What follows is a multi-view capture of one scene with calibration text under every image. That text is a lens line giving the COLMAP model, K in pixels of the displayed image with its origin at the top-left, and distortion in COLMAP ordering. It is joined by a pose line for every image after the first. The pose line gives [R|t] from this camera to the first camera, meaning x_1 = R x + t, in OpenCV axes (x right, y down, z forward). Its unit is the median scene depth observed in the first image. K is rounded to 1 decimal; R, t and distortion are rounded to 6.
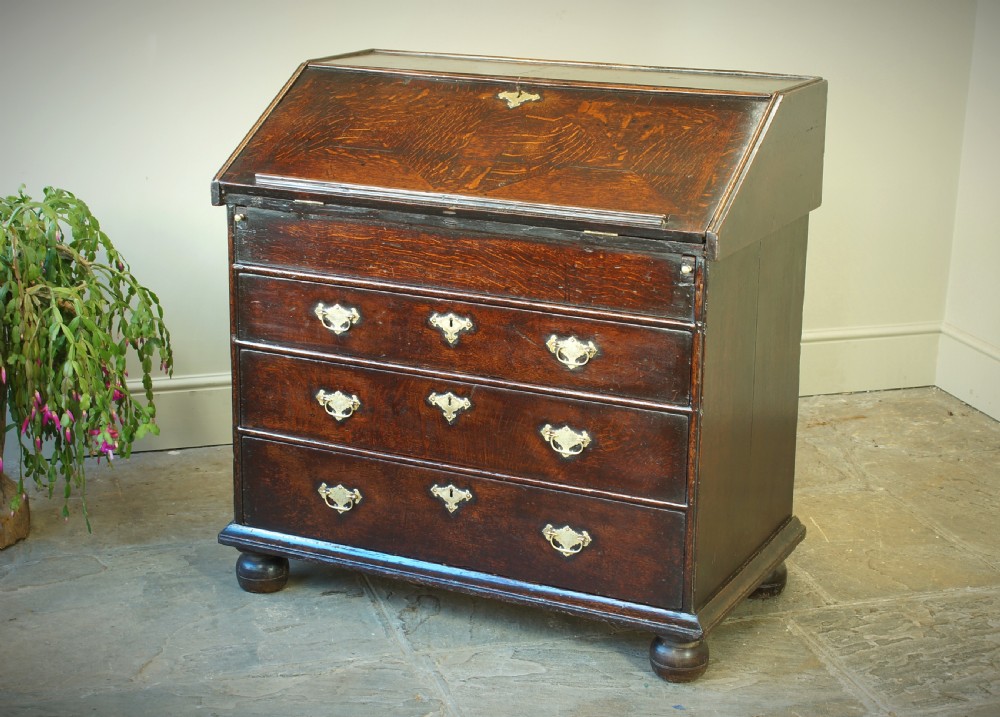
lens RADIAL K [[1835.5, 0, 510.2], [0, 1835.5, 324.1], [0, 0, 1]] dist [-0.018687, 0.000000]
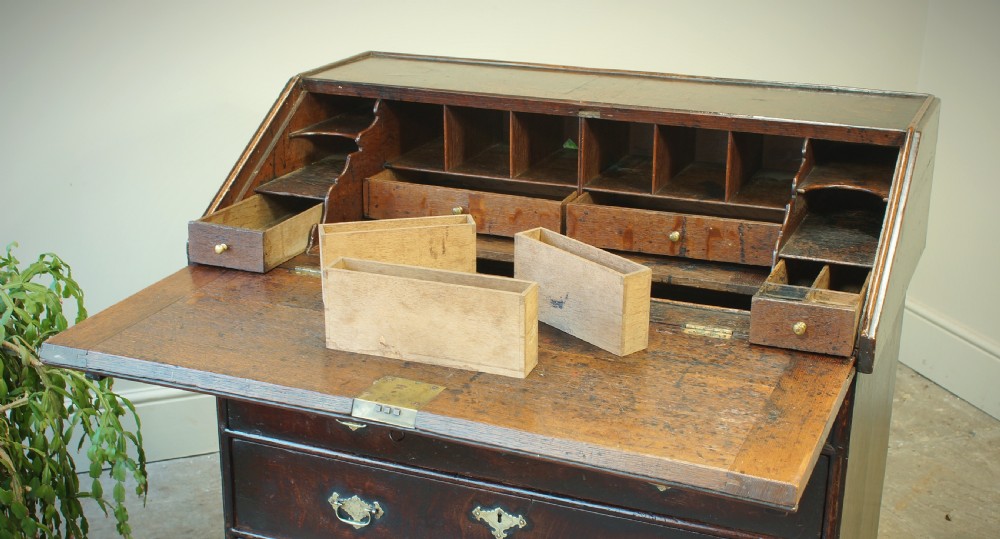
lens RADIAL K [[1381.4, 0, 504.5], [0, 1381.4, 279.9], [0, 0, 1]] dist [-0.017202, 0.000000]
pose [[0.997621, -0.028567, 0.062737, -0.063659], [0.023545, 0.996567, 0.079373, -0.105892], [-0.064789, -0.077707, 0.994869, 0.395313]]
